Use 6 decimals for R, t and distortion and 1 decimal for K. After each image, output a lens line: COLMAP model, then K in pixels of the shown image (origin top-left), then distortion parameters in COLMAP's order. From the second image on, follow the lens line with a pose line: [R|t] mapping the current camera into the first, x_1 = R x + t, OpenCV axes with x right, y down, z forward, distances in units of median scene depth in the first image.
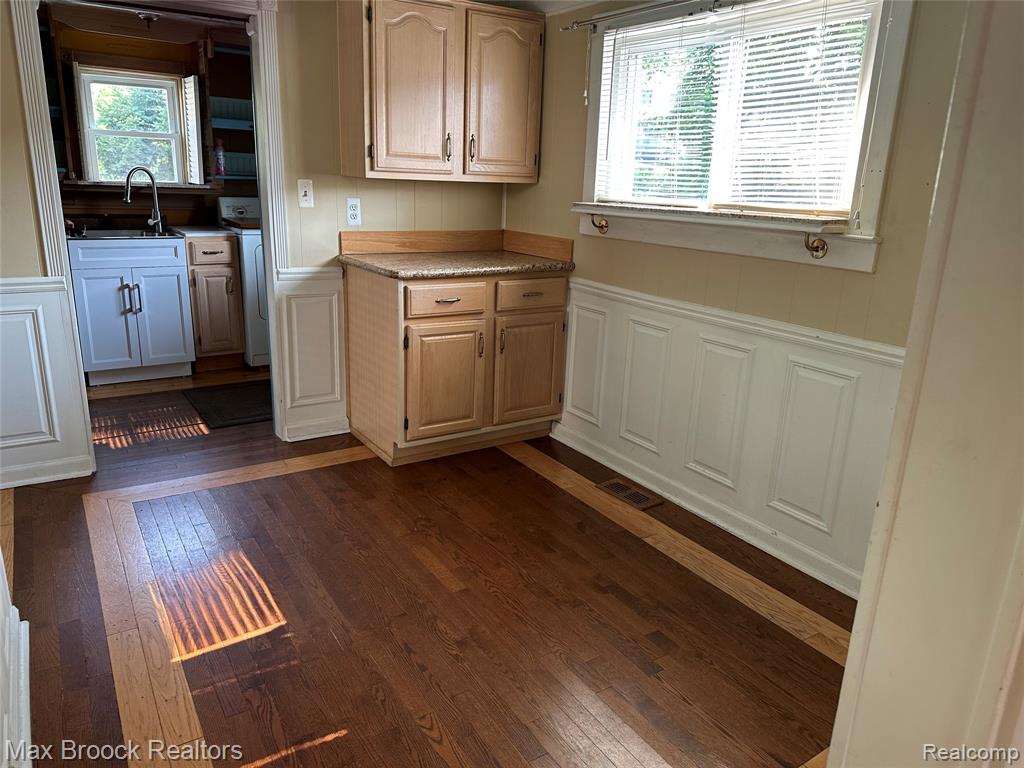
lens RADIAL K [[727.7, 0, 503.3], [0, 727.7, 379.0], [0, 0, 1]] dist [0.031179, -0.017110]
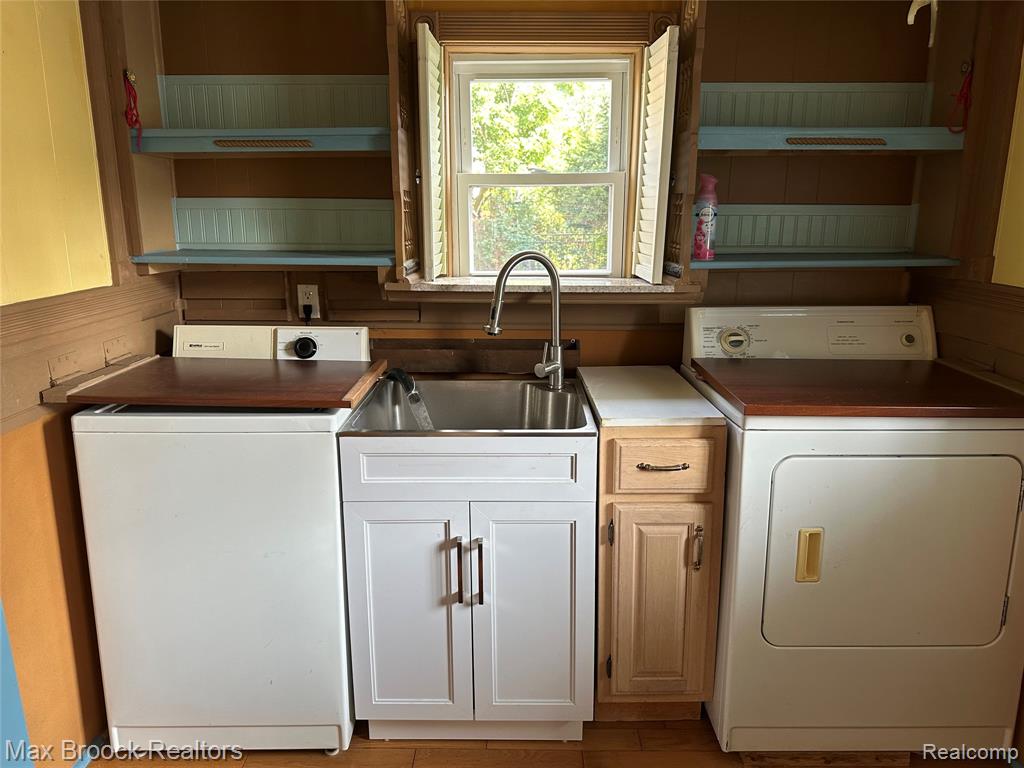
lens RADIAL K [[727.7, 0, 504.5], [0, 727.7, 382.7], [0, 0, 1]] dist [0.031179, -0.017110]
pose [[0.831593, 0.090713, -0.547927, -0.258733], [-0.115898, 0.993195, -0.011469, -0.201935], [0.543158, 0.073041, 0.836447, 0.626660]]
